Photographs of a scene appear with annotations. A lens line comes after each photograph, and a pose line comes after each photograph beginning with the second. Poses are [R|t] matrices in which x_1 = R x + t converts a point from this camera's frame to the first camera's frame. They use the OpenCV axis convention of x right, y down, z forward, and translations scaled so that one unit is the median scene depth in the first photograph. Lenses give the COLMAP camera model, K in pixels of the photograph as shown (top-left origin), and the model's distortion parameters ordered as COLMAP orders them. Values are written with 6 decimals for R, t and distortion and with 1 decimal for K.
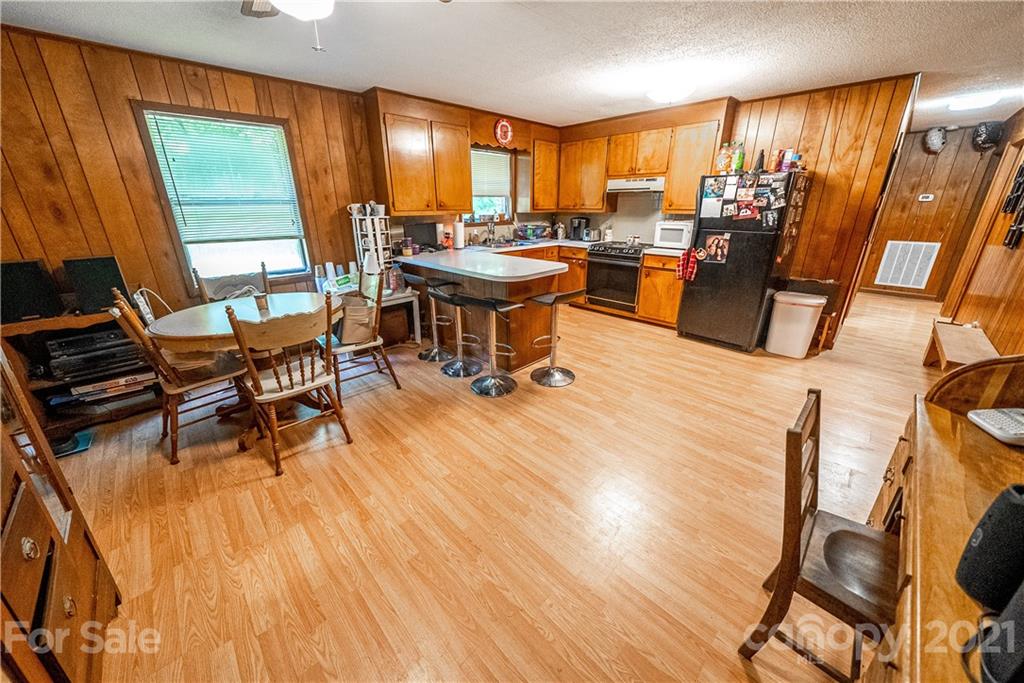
lens RADIAL K [[358.2, 0, 513.2], [0, 358.2, 336.4], [0, 0, 1]] dist [-0.000646, -0.000042]
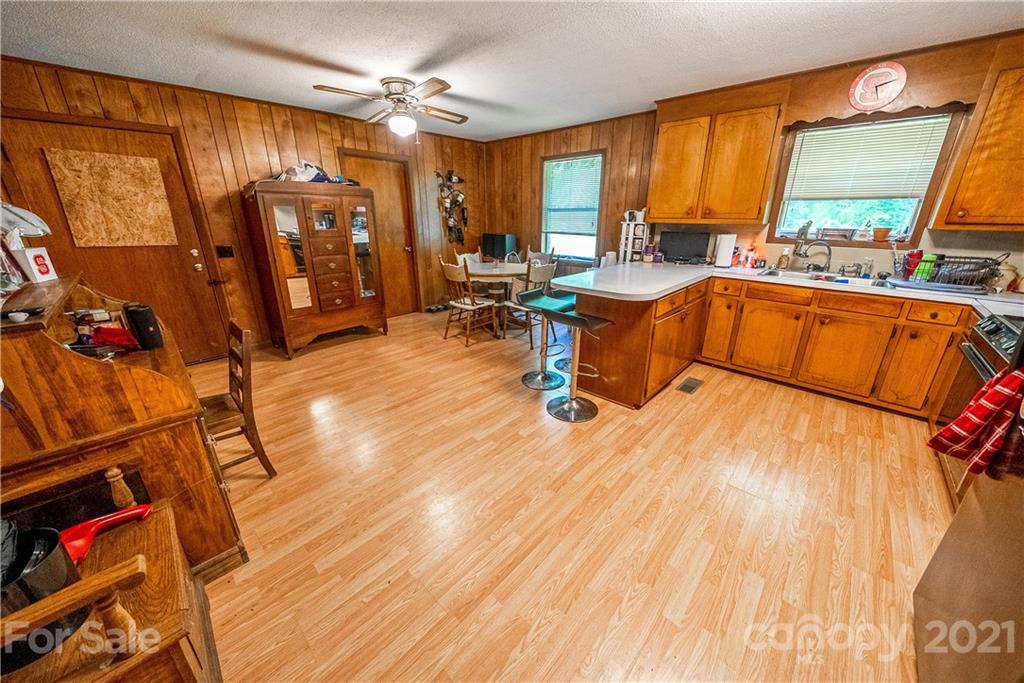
lens RADIAL K [[357.5, 0, 512.0], [0, 357.5, 341.5], [0, 0, 1]] dist [-0.001006, -0.000187]
pose [[0.037810, 0.341635, -0.939072, 0.818573], [-0.347993, 0.885422, 0.308105, -0.236009], [0.936734, 0.315141, 0.152365, 0.646143]]
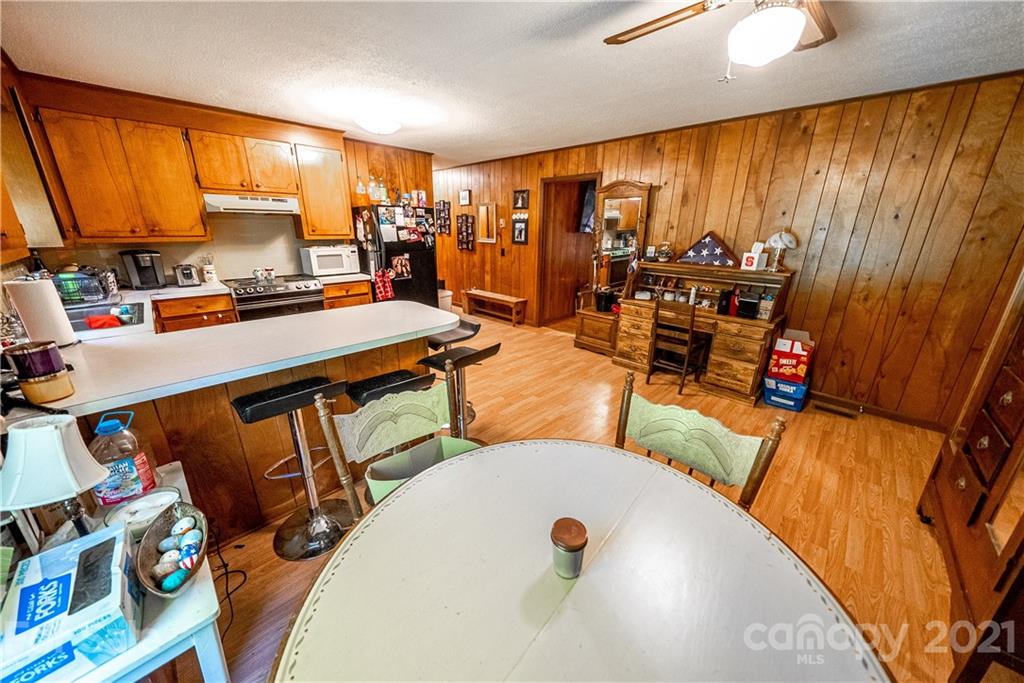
lens RADIAL K [[357.5, 0, 512.0], [0, 357.5, 341.5], [0, 0, 1]] dist [-0.001006, -0.000187]
pose [[-0.020517, -0.295518, 0.955117, -0.670388], [0.338568, 0.896821, 0.284754, -0.252188], [-0.940718, 0.329214, 0.081653, 0.682824]]
